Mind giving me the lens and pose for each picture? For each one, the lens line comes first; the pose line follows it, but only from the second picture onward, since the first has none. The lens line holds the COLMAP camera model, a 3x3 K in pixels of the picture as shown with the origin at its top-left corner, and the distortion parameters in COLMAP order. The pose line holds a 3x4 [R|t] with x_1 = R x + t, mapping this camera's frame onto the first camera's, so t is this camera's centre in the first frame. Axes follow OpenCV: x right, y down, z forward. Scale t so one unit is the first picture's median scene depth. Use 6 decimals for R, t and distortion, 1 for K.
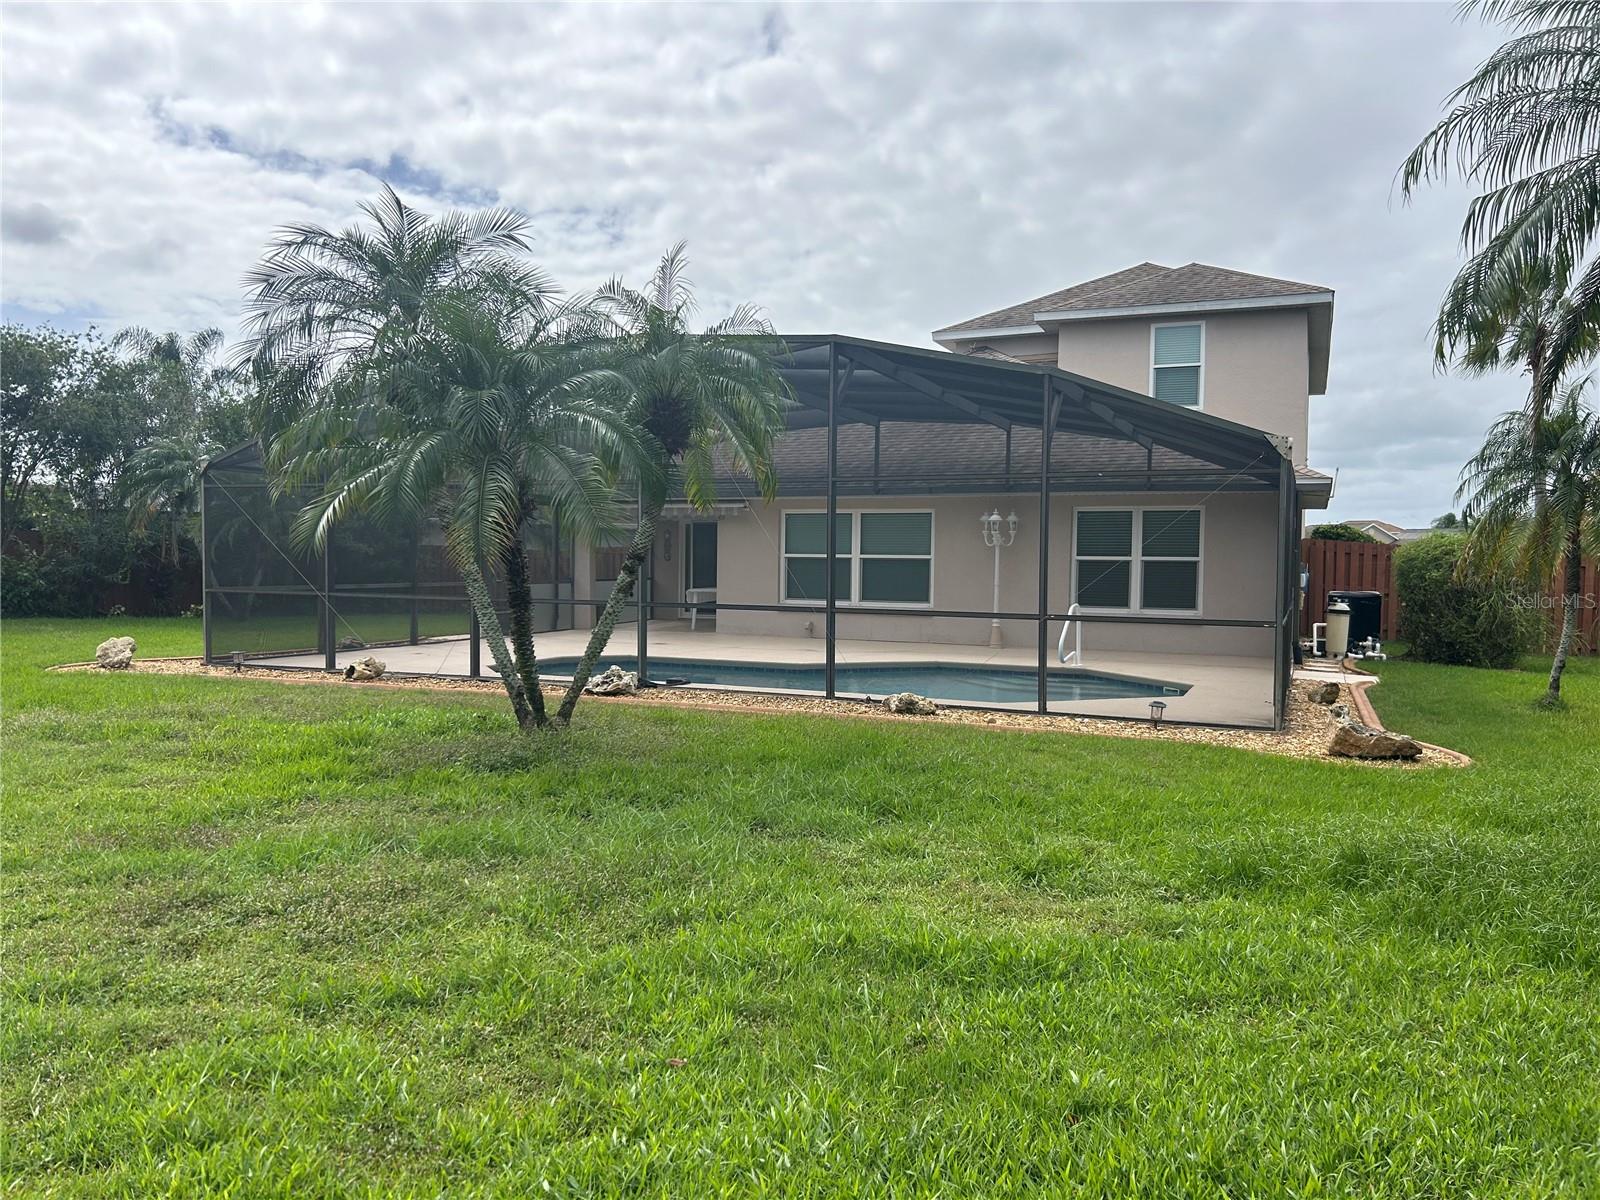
lens RADIAL K [[1206.9, 0, 792.4], [0, 1206.9, 585.8], [0, 0, 1]] dist [0.004145, 0.010896]
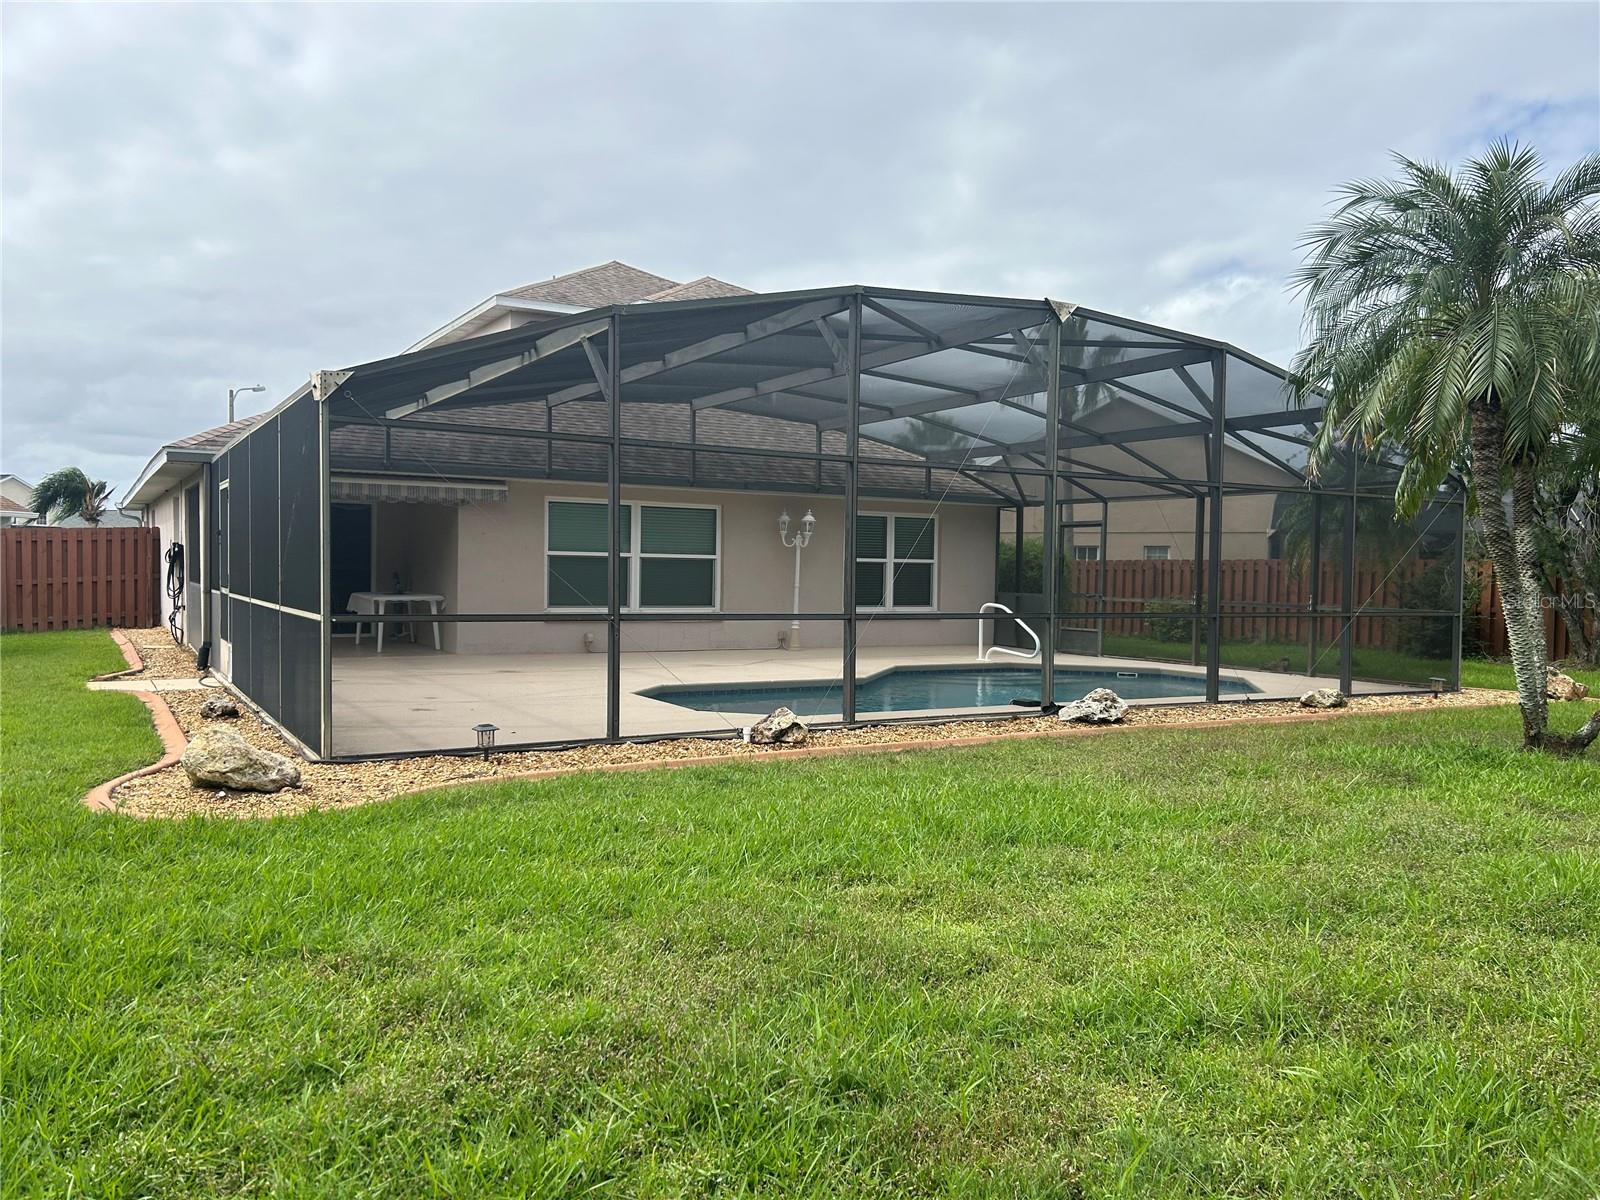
lens RADIAL K [[1206.9, 0, 792.7], [0, 1206.9, 606.3], [0, 0, 1]] dist [0.004145, 0.010896]
pose [[0.588641, -0.027120, 0.807939, -0.587388], [0.007611, 0.999579, 0.028007, -0.011559], [-0.808359, -0.010337, 0.588600, 0.410075]]
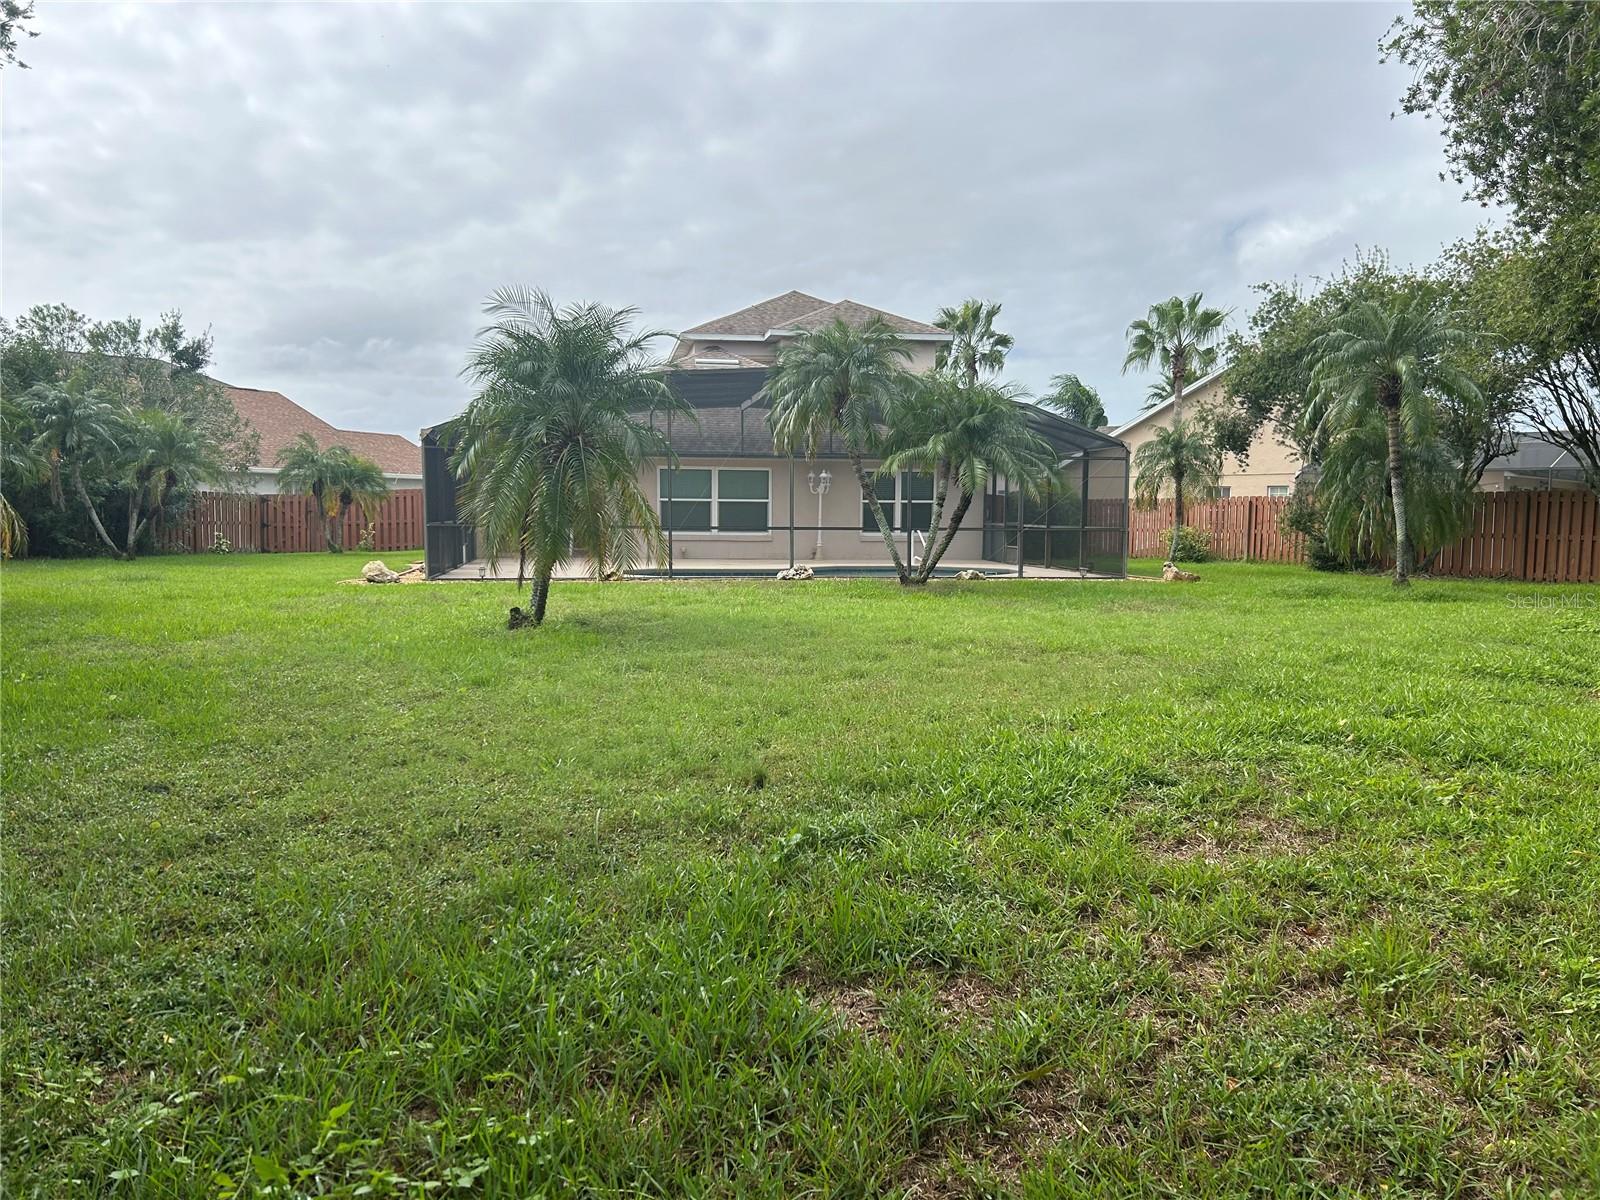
lens RADIAL K [[1206.9, 0, 801.3], [0, 1206.9, 610.0], [0, 0, 1]] dist [0.004145, 0.010896]
pose [[0.842561, -0.052157, 0.536070, -0.637179], [0.016354, 0.997319, 0.071330, 0.004407], [-0.538353, -0.051333, 0.841155, -0.254487]]
